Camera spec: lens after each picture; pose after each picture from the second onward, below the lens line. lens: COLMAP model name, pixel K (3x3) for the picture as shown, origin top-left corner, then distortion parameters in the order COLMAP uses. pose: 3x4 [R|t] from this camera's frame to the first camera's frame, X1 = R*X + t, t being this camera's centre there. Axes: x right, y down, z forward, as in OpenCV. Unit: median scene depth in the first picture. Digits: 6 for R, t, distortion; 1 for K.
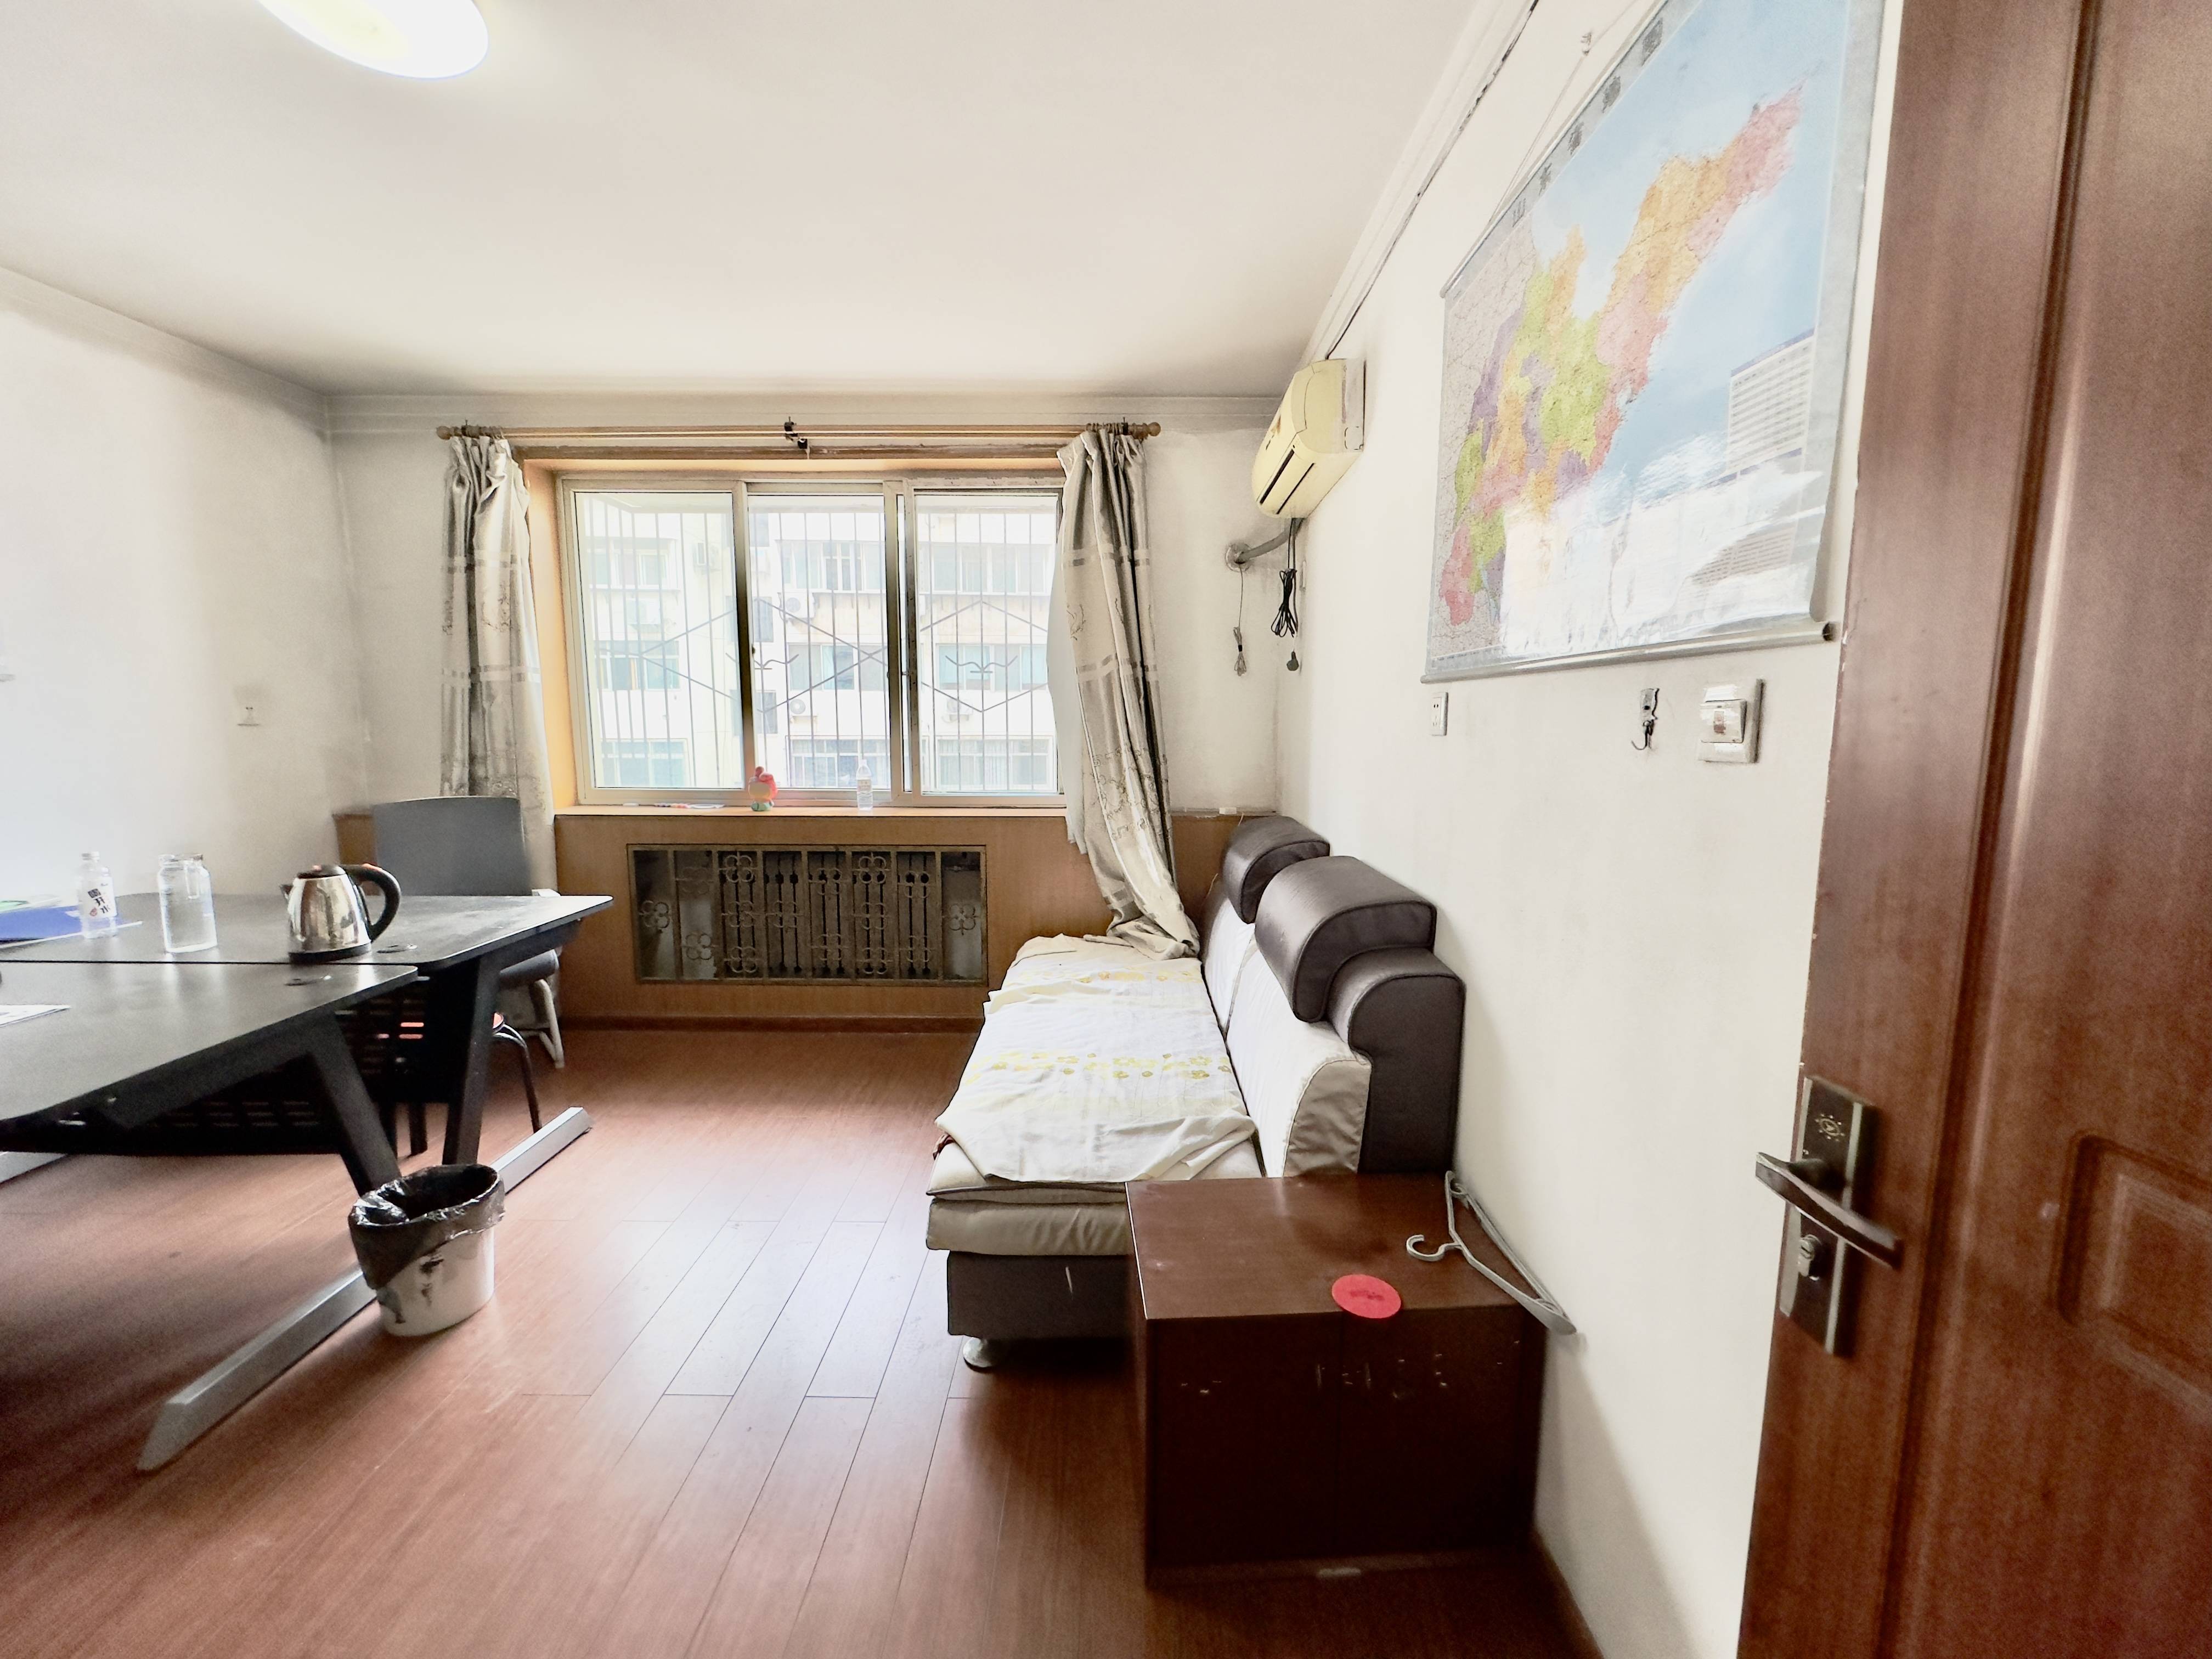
lens RADIAL K [[899.7, 0, 1106.0], [0, 899.7, 829.5], [0, 0, 1]] dist [0.014506, 0.000085]
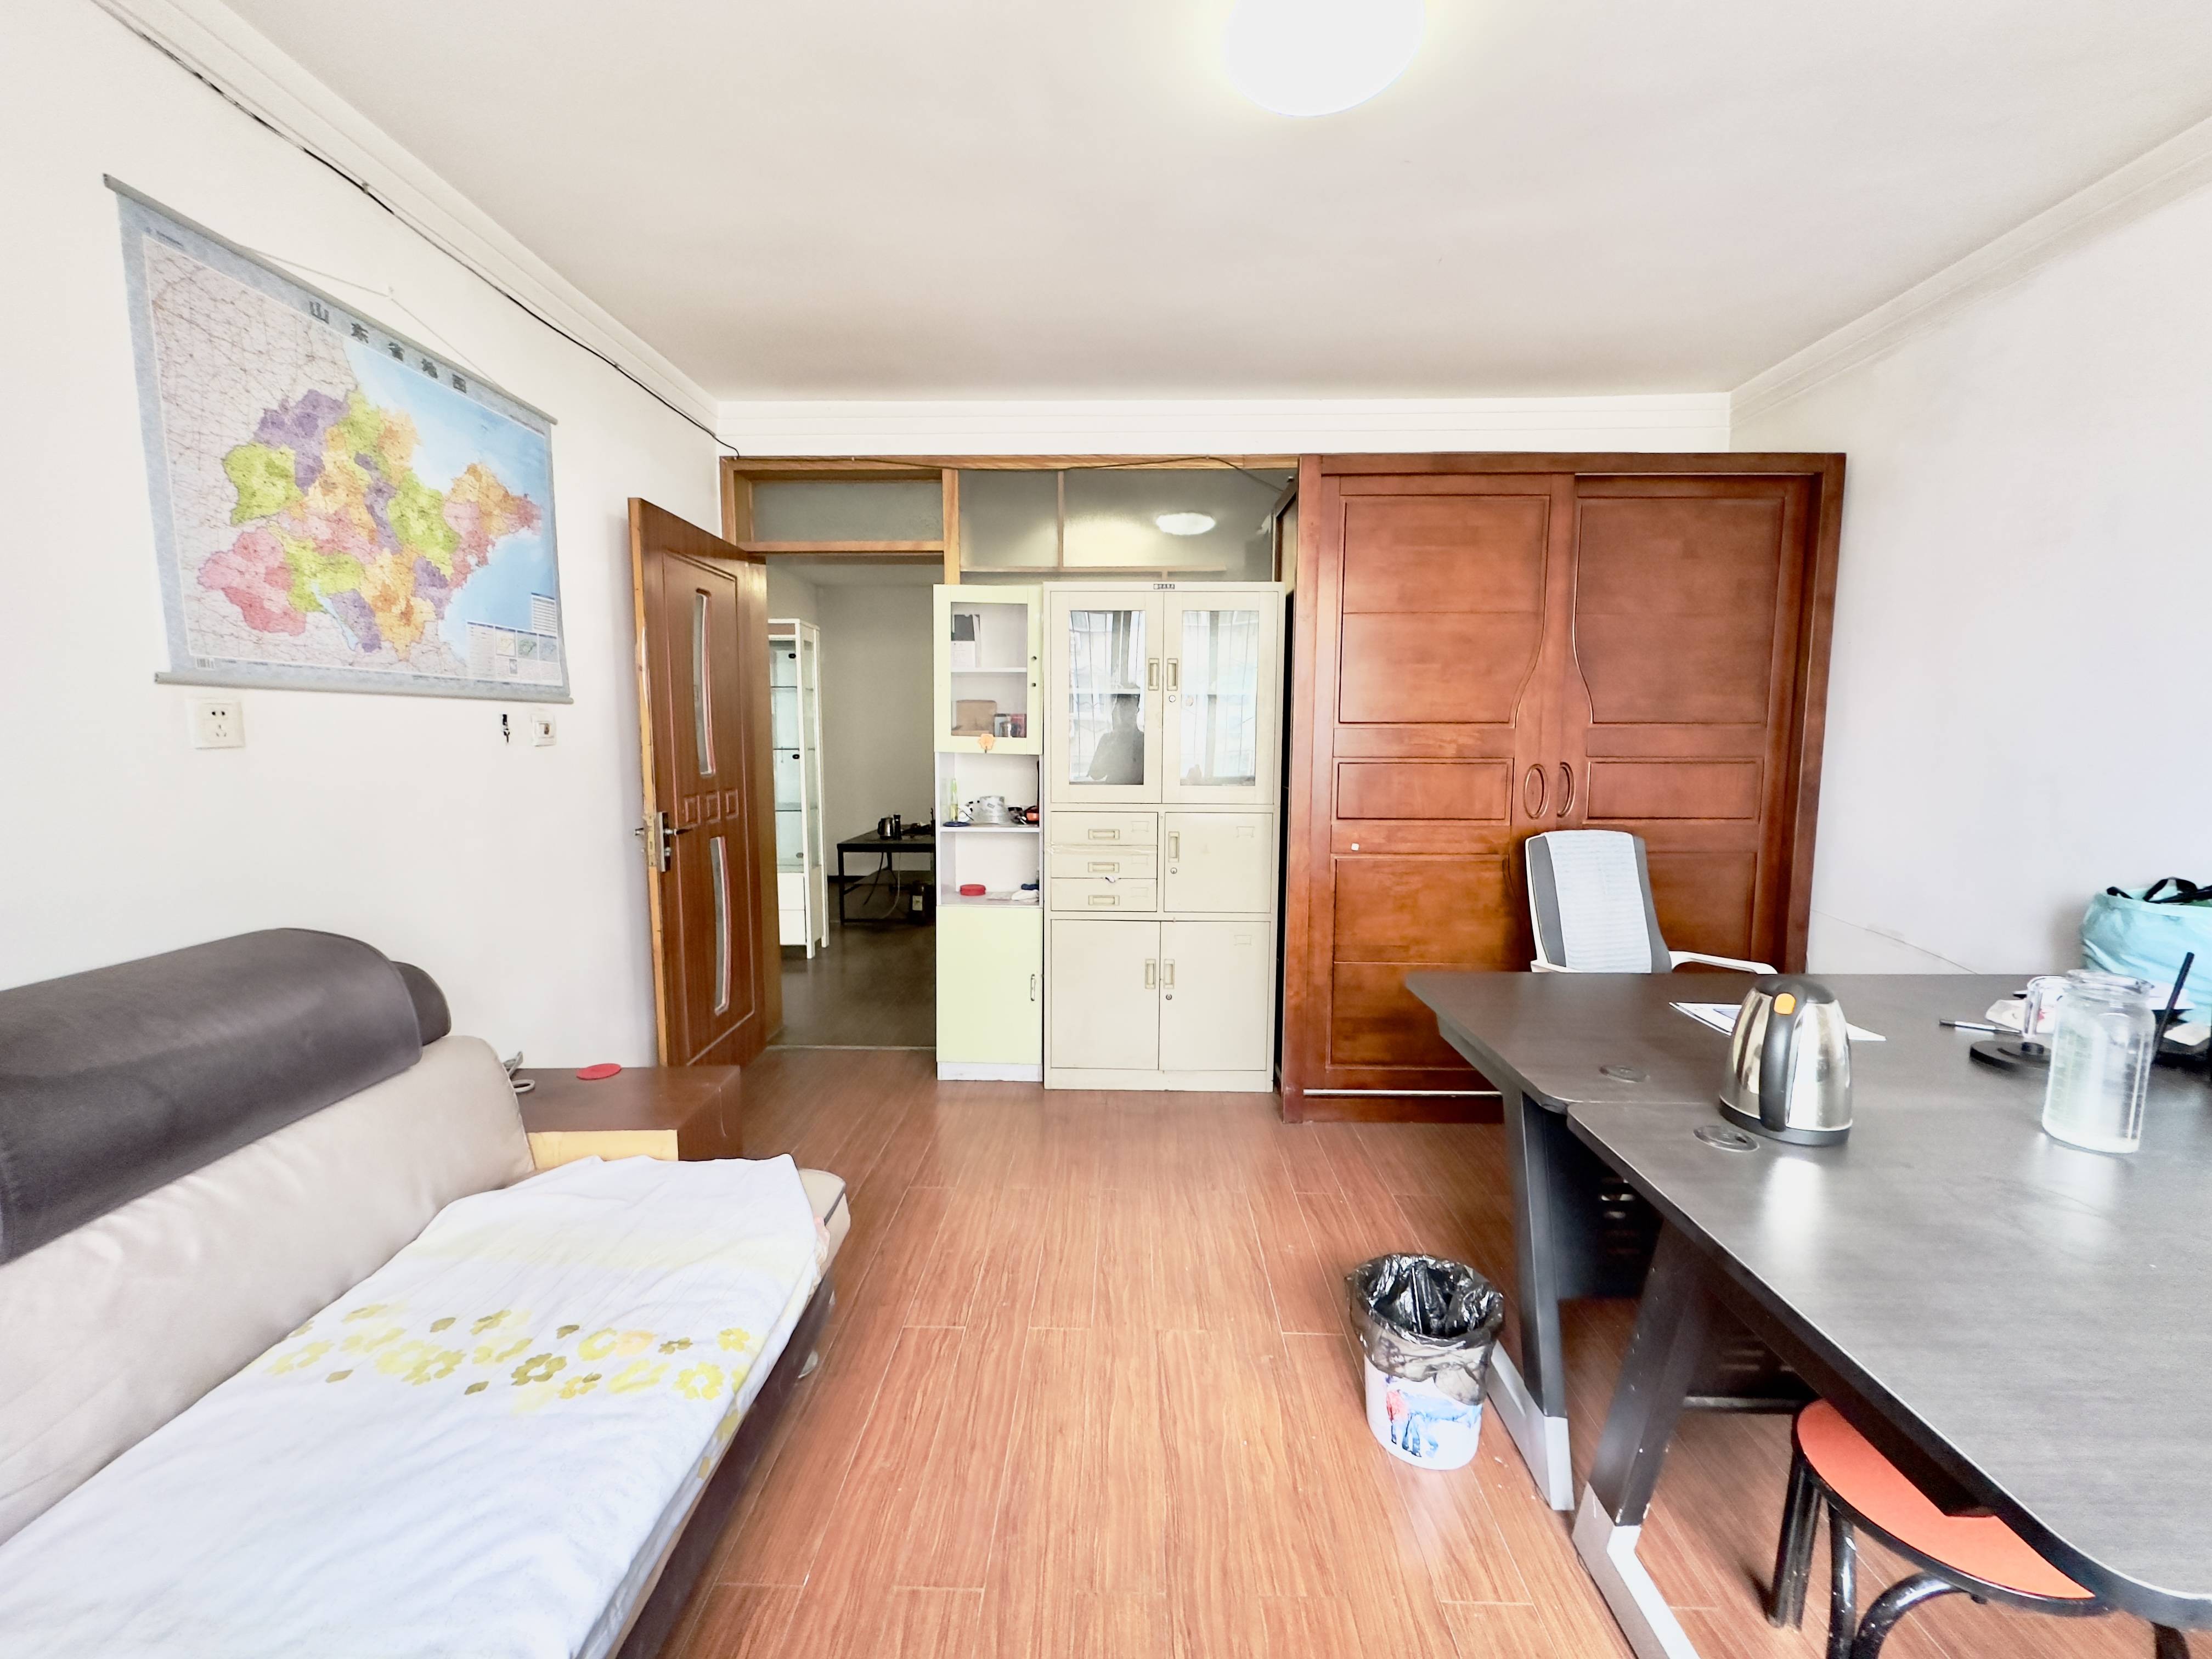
lens RADIAL K [[899.7, 0, 1106.0], [0, 899.7, 829.5], [0, 0, 1]] dist [0.014506, 0.000085]
pose [[-0.999783, -0.003376, 0.020553, -0.279476], [0.001486, 0.972700, 0.232059, -0.128557], [-0.020775, 0.232040, -0.972484, 1.035417]]
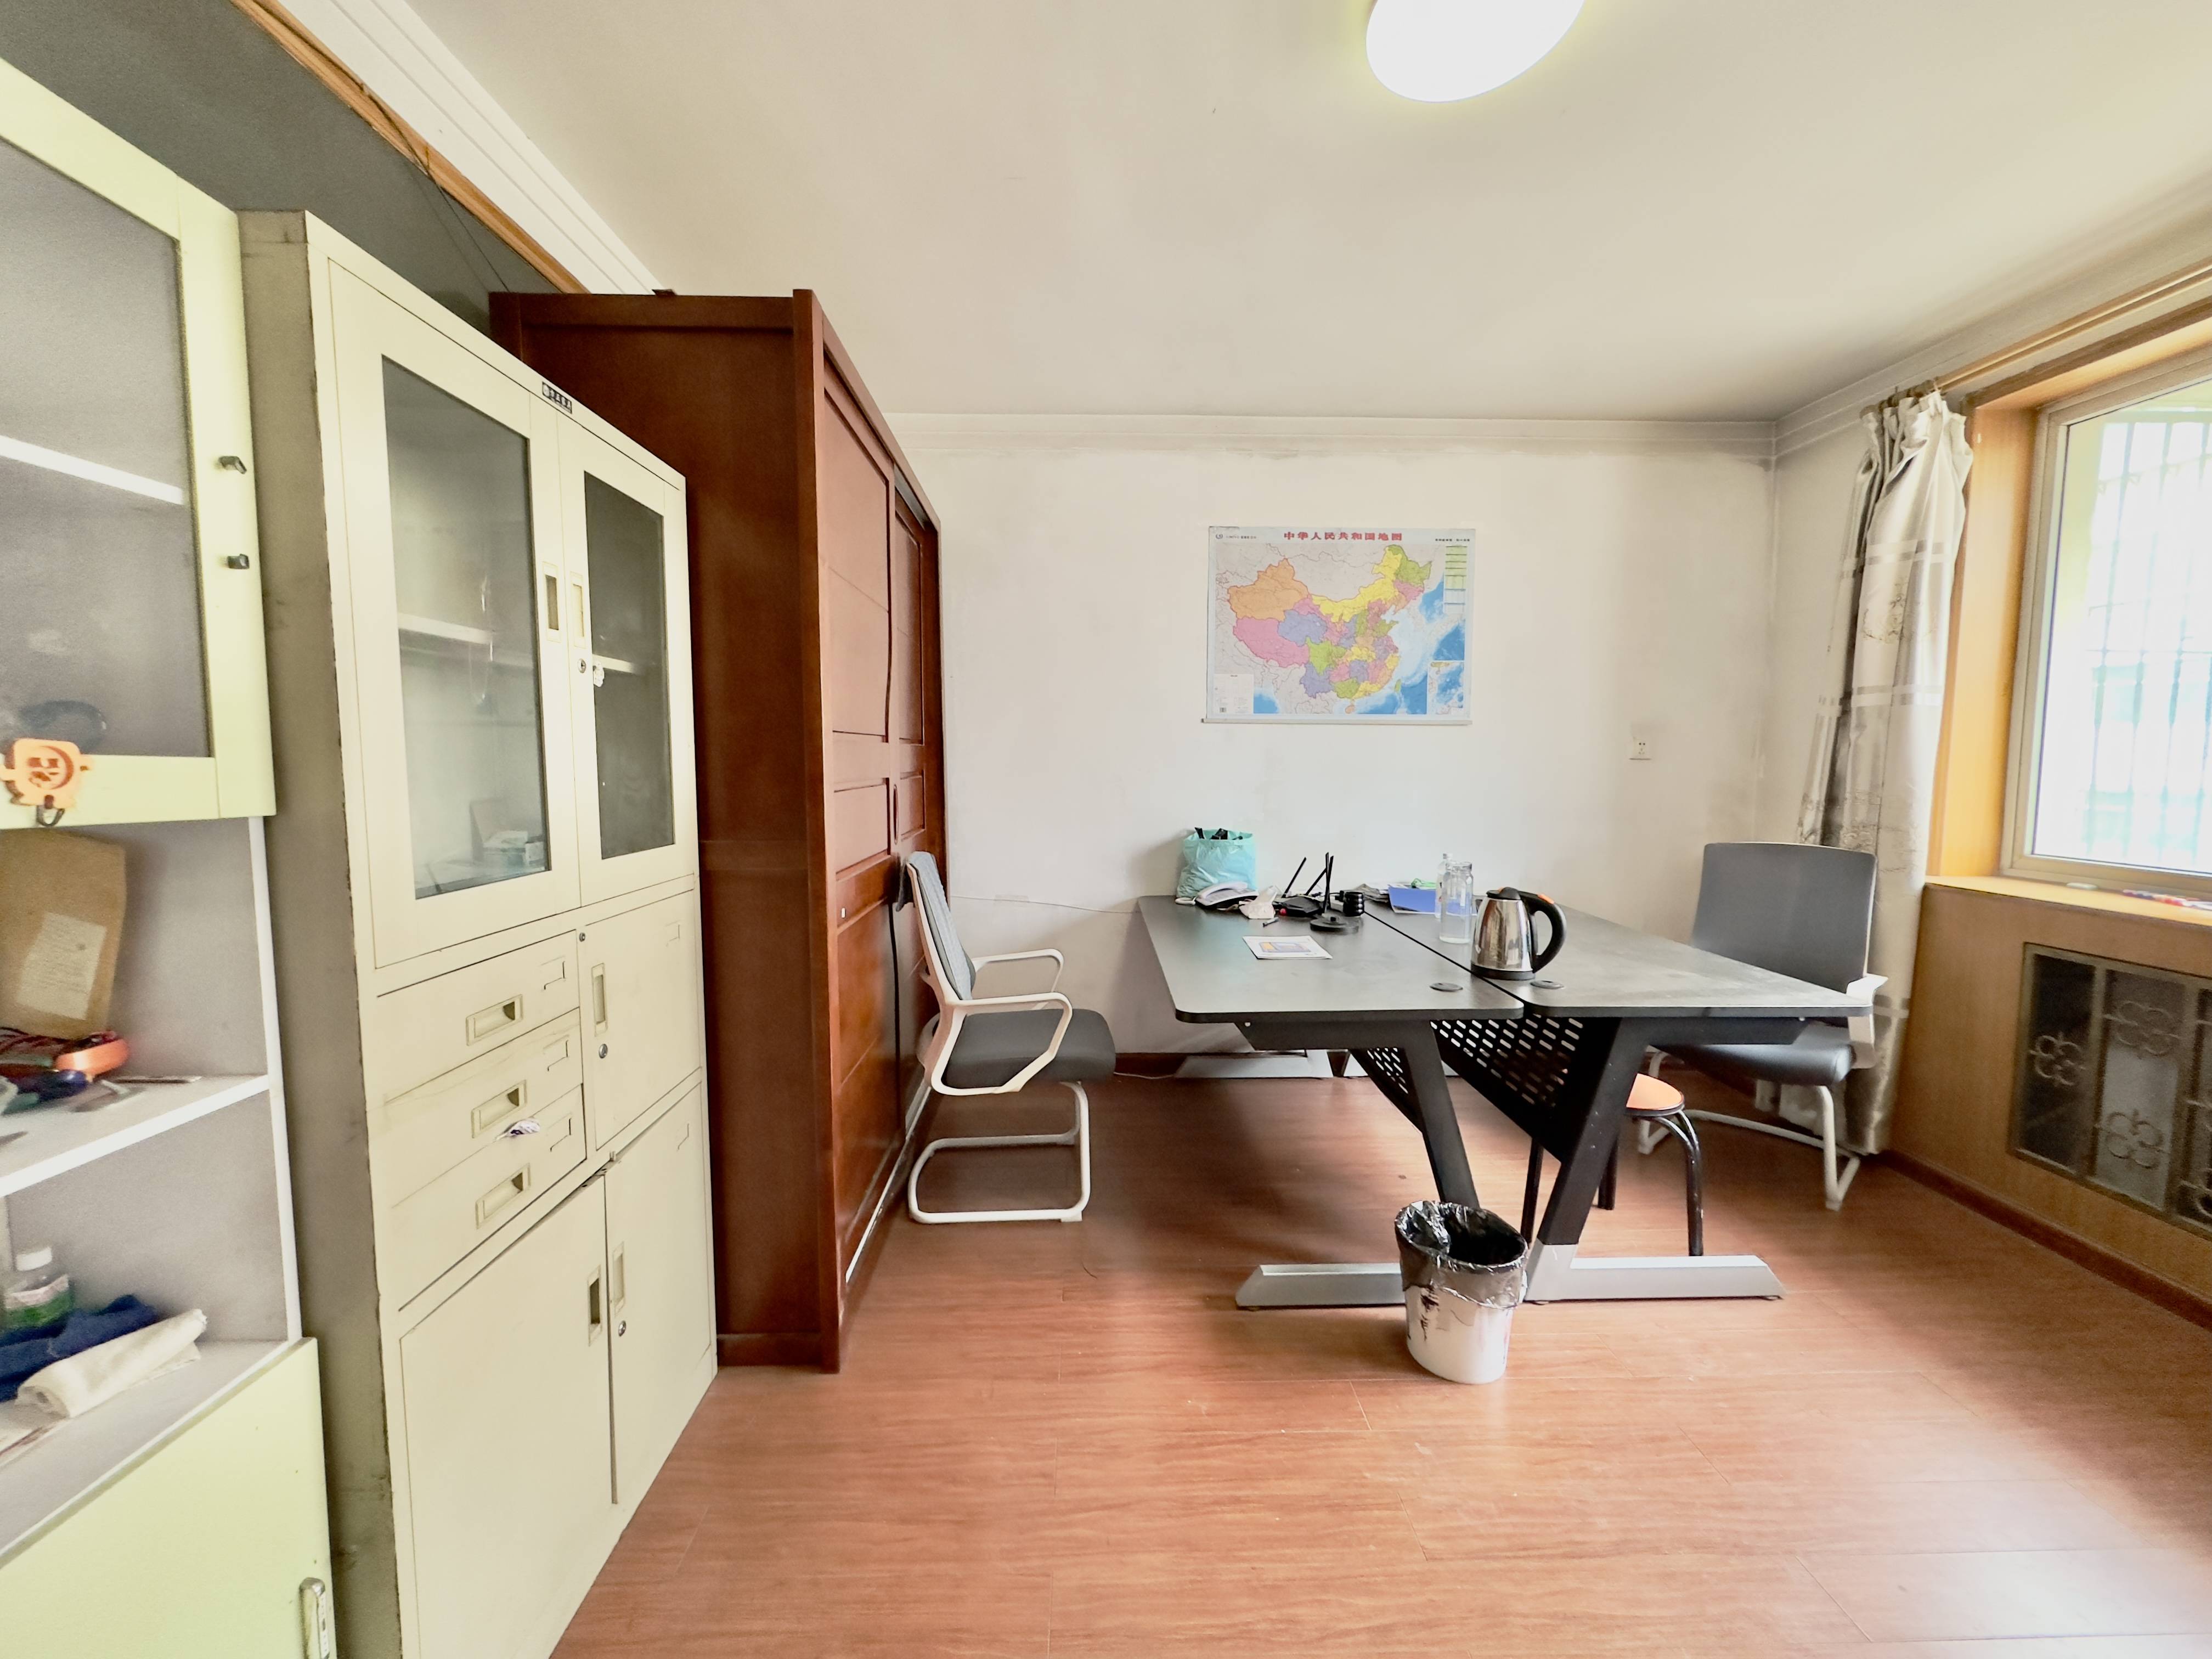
lens RADIAL K [[887.3, 0, 1106.0], [0, 887.3, 829.5], [0, 0, 1]] dist [-0.003235, 0.000271]
pose [[0.036039, 0.085424, -0.995693, 0.088136], [-0.130038, 0.988270, 0.080080, -0.031823], [0.990854, 0.126592, 0.046725, 0.313826]]
